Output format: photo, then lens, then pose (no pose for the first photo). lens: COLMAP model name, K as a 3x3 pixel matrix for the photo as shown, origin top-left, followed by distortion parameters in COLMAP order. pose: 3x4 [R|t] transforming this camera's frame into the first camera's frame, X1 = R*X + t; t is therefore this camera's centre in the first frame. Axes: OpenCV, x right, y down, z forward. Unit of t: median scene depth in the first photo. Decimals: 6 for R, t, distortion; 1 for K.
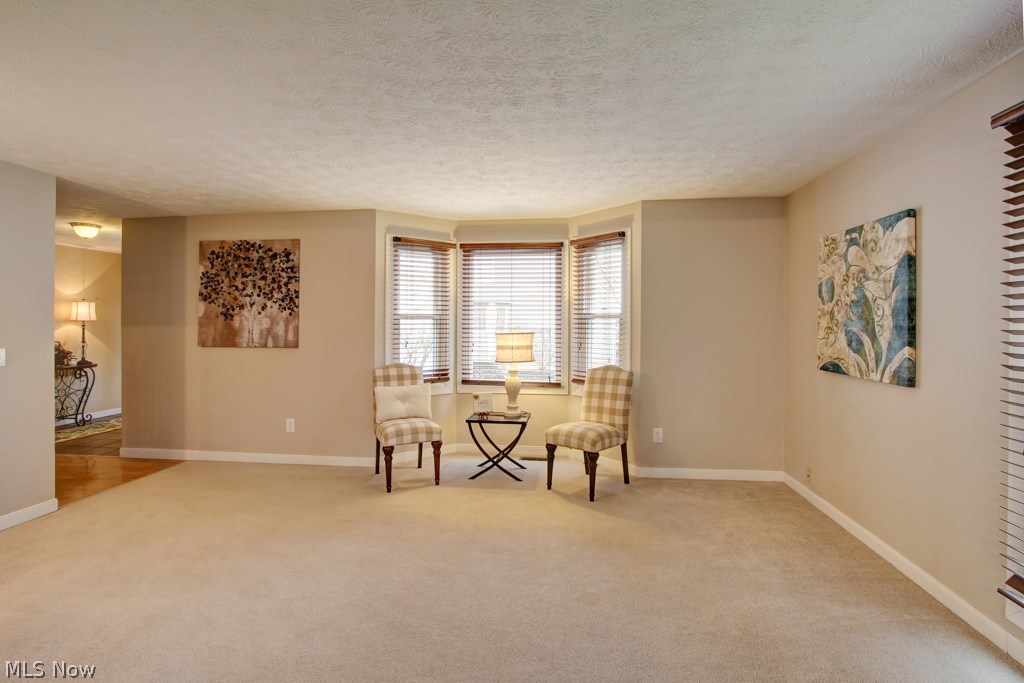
lens RADIAL K [[493.2, 0, 512.8], [0, 493.2, 322.8], [0, 0, 1]] dist [-0.014830, 0.000527]
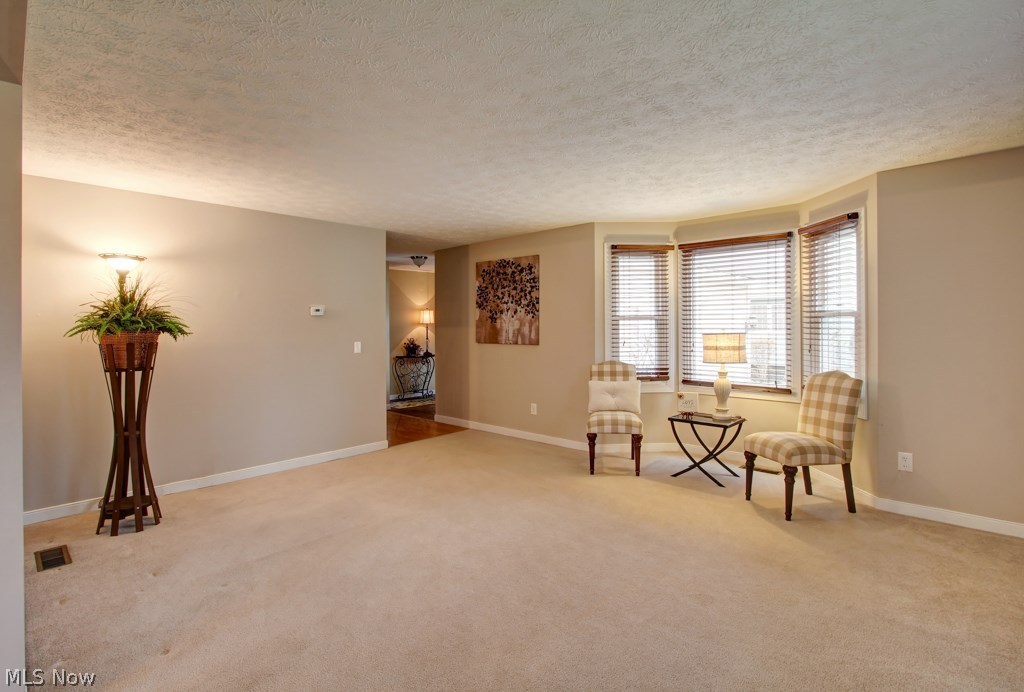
lens RADIAL K [[497.9, 0, 515.2], [0, 497.9, 319.8], [0, 0, 1]] dist [-0.001710, 0.000336]
pose [[0.811198, -0.012452, -0.584639, 0.243889], [0.008604, 0.999919, -0.009359, 0.000281], [0.584708, 0.002562, 0.811240, -0.025212]]
